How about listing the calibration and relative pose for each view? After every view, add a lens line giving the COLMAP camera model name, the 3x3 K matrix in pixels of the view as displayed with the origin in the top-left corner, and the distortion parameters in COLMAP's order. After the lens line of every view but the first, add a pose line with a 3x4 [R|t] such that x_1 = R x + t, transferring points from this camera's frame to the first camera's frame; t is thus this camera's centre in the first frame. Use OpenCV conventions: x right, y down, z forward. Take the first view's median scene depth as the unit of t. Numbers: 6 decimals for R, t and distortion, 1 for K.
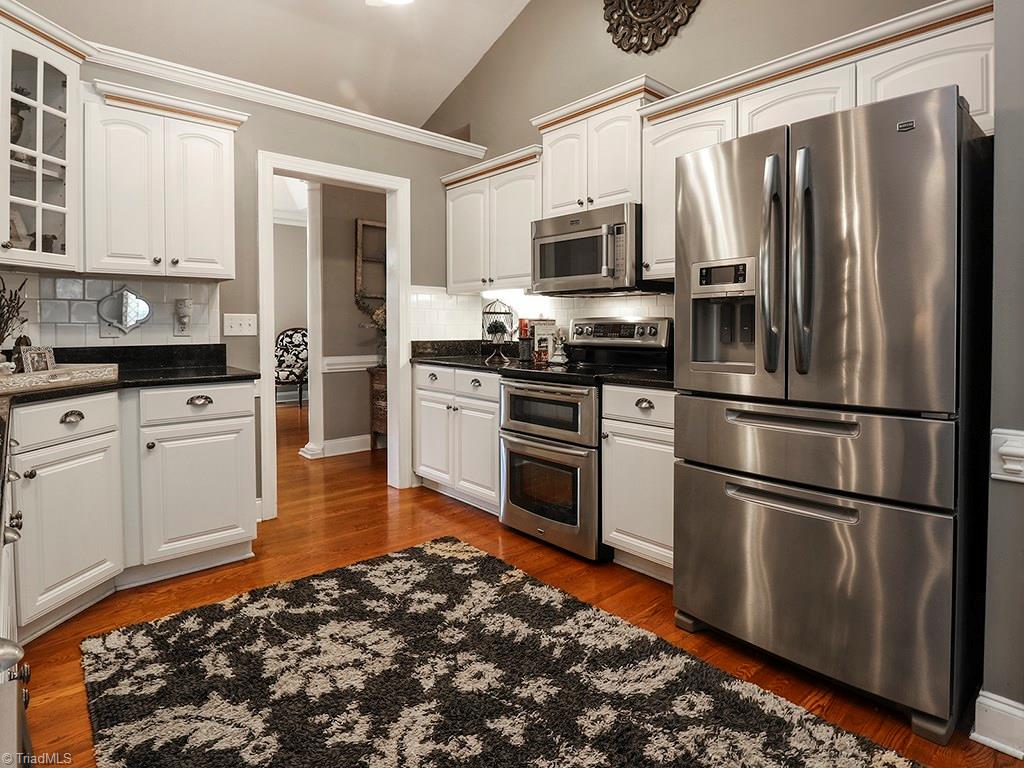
lens RADIAL K [[571.4, 0, 589.1], [0, 571.4, 332.0], [0, 0, 1]] dist [-0.012276, -0.003126]
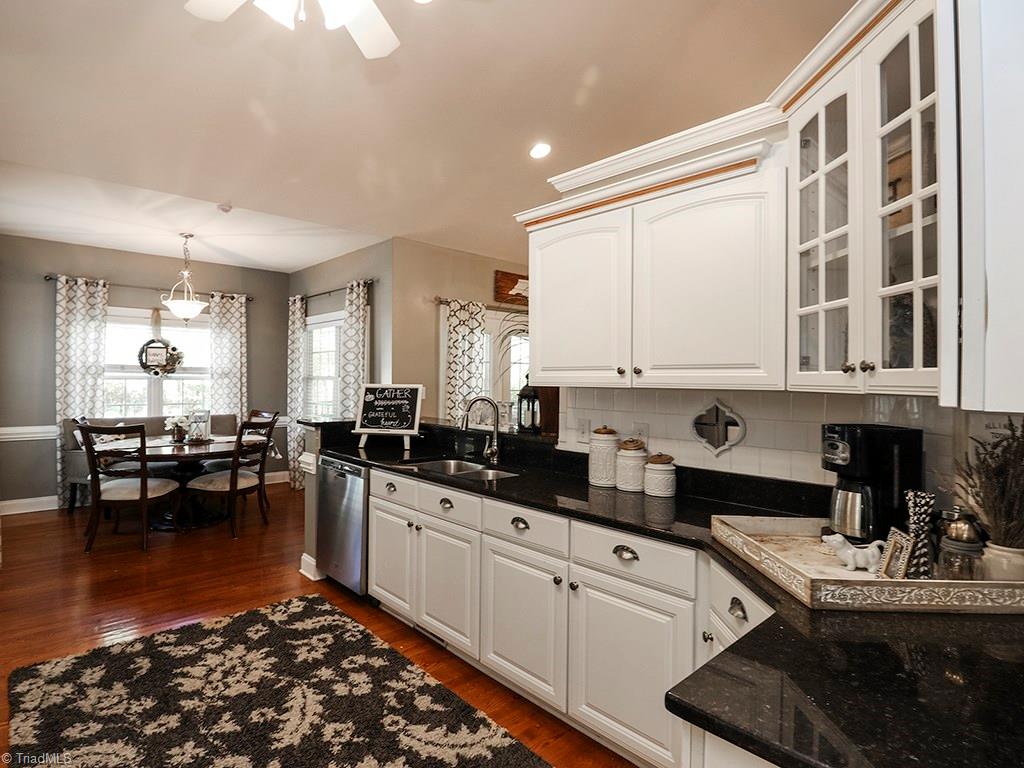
lens RADIAL K [[549.0, 0, 487.4], [0, 549.0, 378.1], [0, 0, 1]] dist [-0.000543, -0.007808]
pose [[-0.998112, -0.013874, 0.059840, -0.871794], [-0.013009, 0.999806, 0.014817, -0.201400], [-0.060034, 0.014011, -0.998098, 2.341312]]
